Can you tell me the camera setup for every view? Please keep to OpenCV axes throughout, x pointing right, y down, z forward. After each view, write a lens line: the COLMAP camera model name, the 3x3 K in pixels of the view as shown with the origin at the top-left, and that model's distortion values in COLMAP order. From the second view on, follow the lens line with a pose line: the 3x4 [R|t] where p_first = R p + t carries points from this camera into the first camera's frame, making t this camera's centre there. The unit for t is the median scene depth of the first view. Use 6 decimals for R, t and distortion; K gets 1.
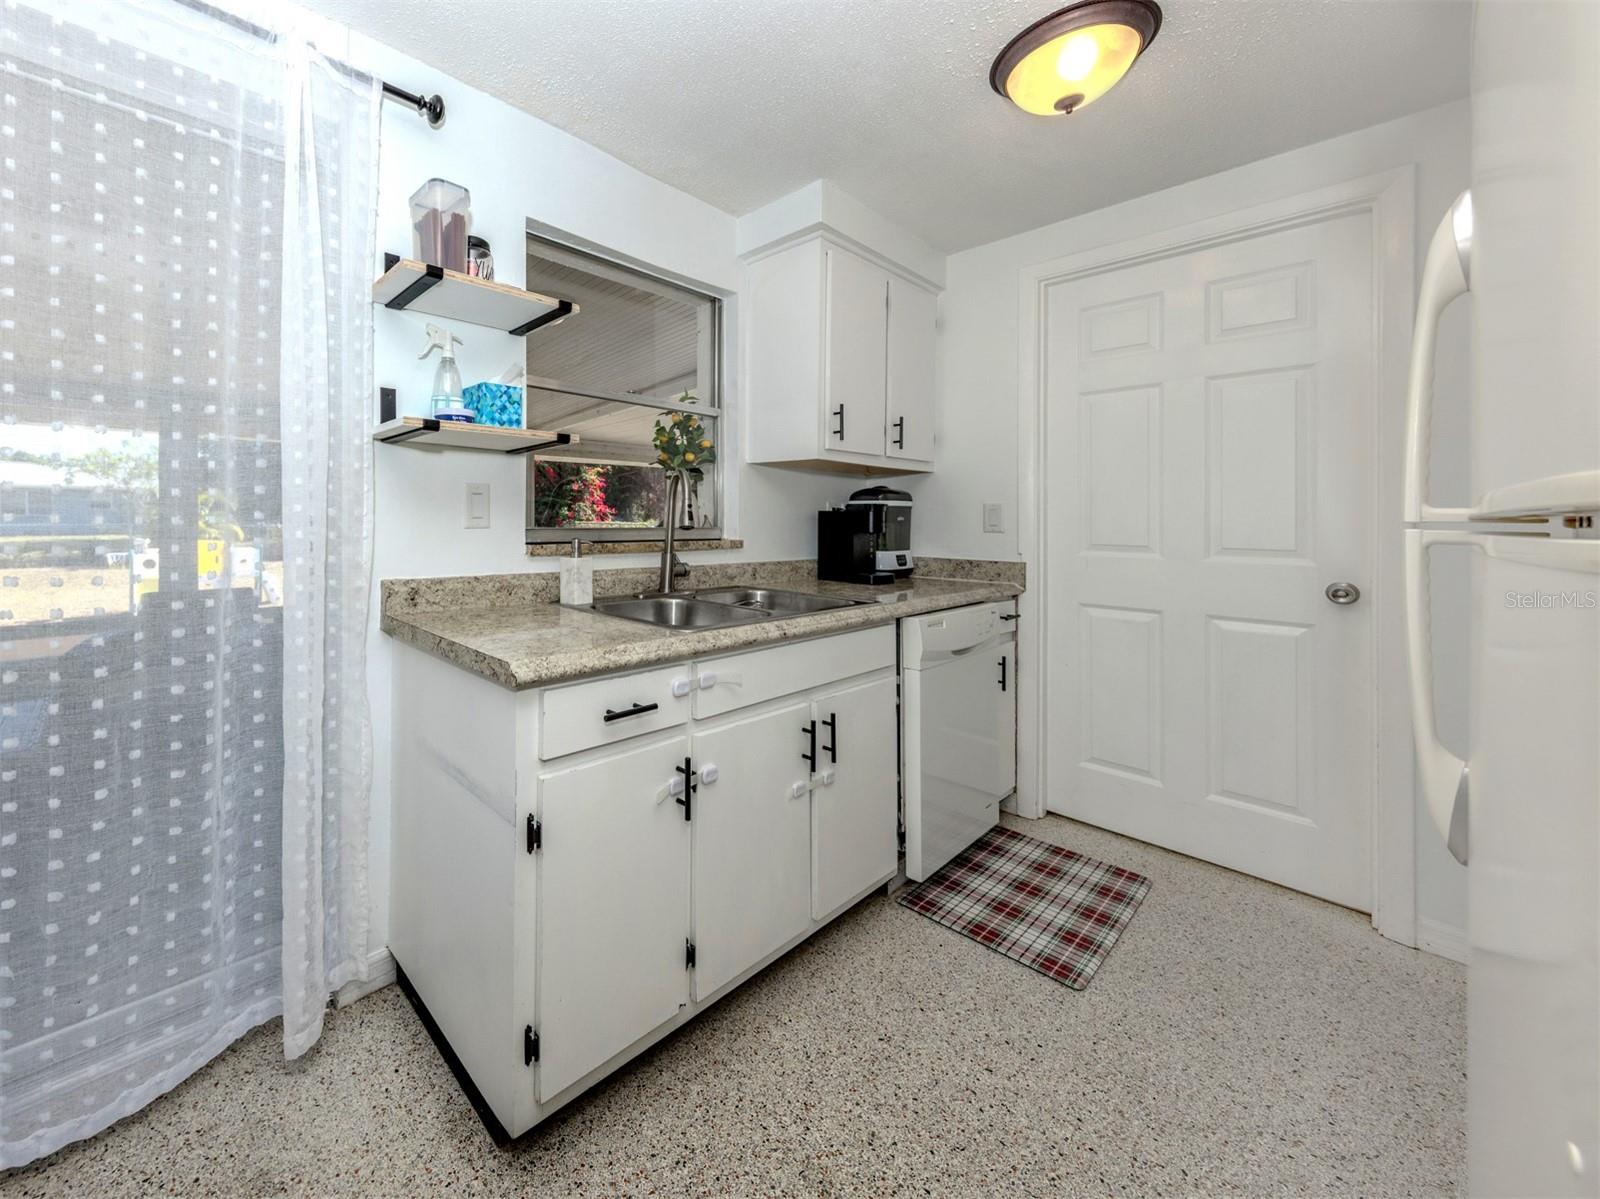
lens RADIAL K [[619.9, 0, 629.6], [0, 619.9, 552.2], [0, 0, 1]] dist [0.001537, -0.000107]
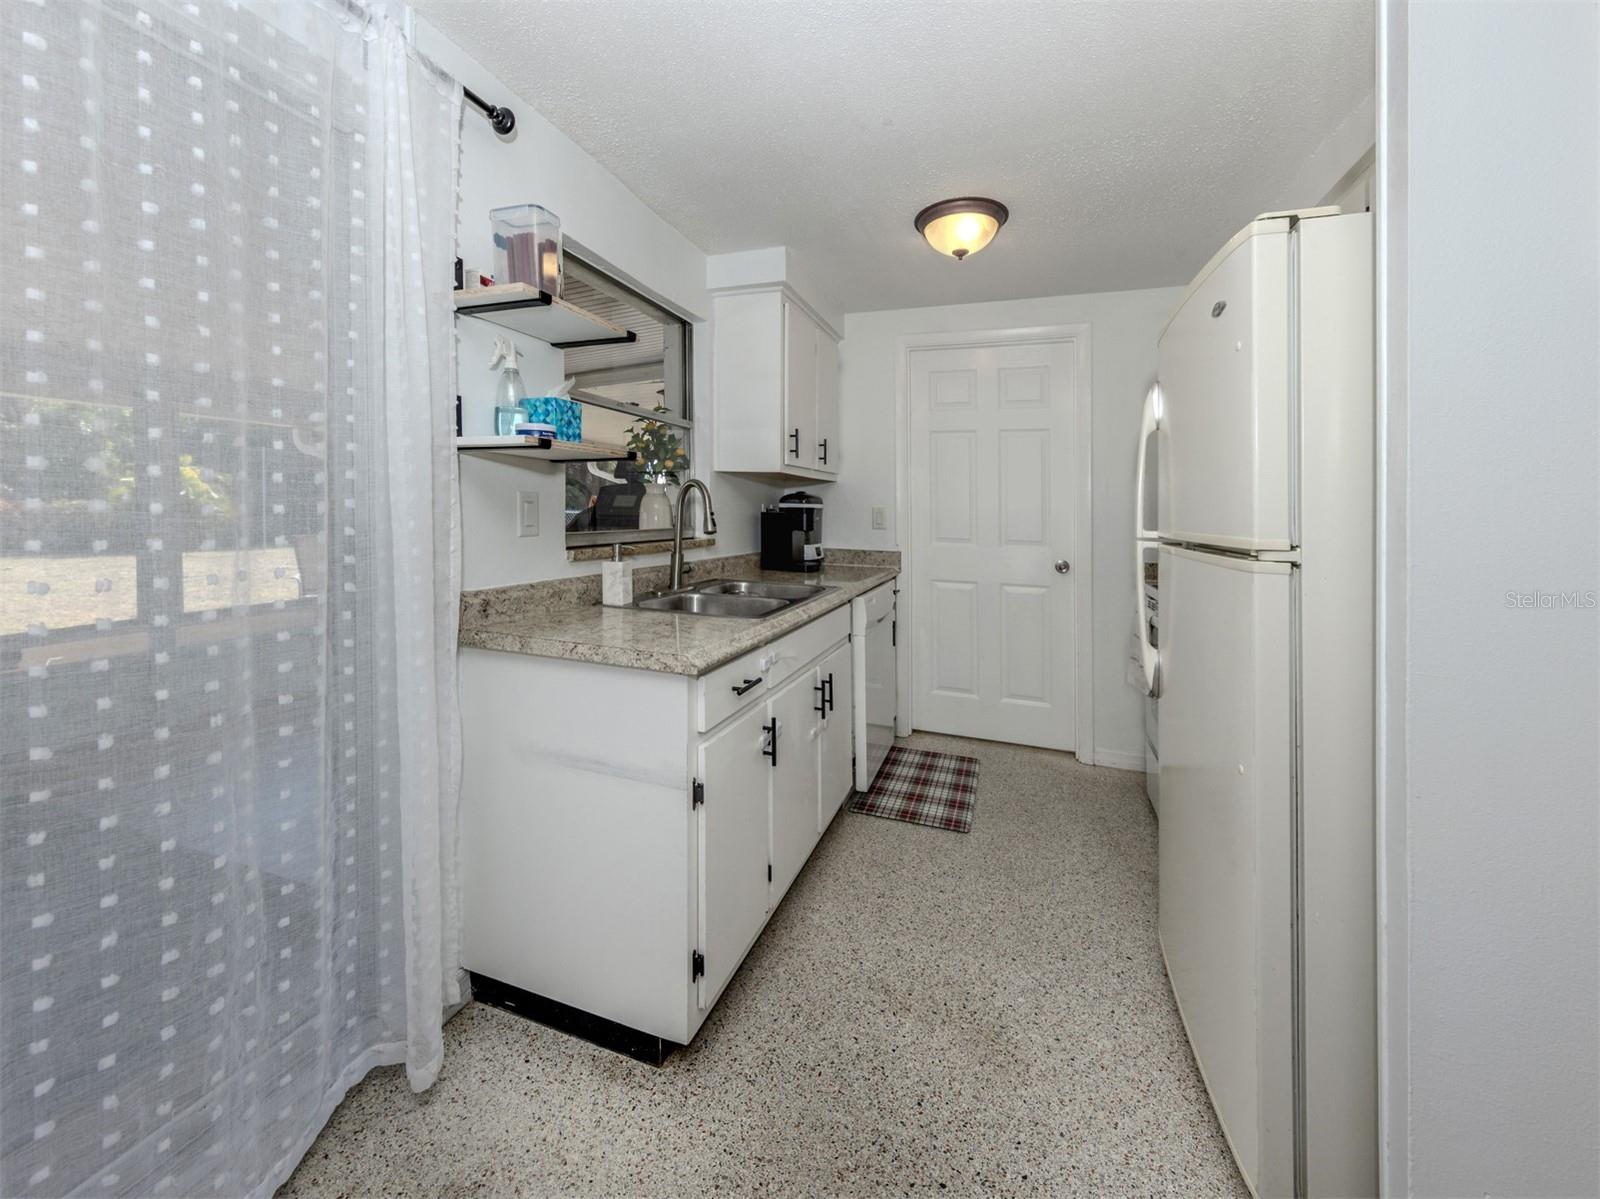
lens RADIAL K [[645.5, 0, 778.9], [0, 645.5, 539.5], [0, 0, 1]] dist [-0.001898, -0.000103]
pose [[0.858108, -0.016897, 0.513192, -0.428629], [0.011884, 0.999844, 0.013050, -0.041293], [-0.513332, -0.005100, 0.858175, -0.113224]]
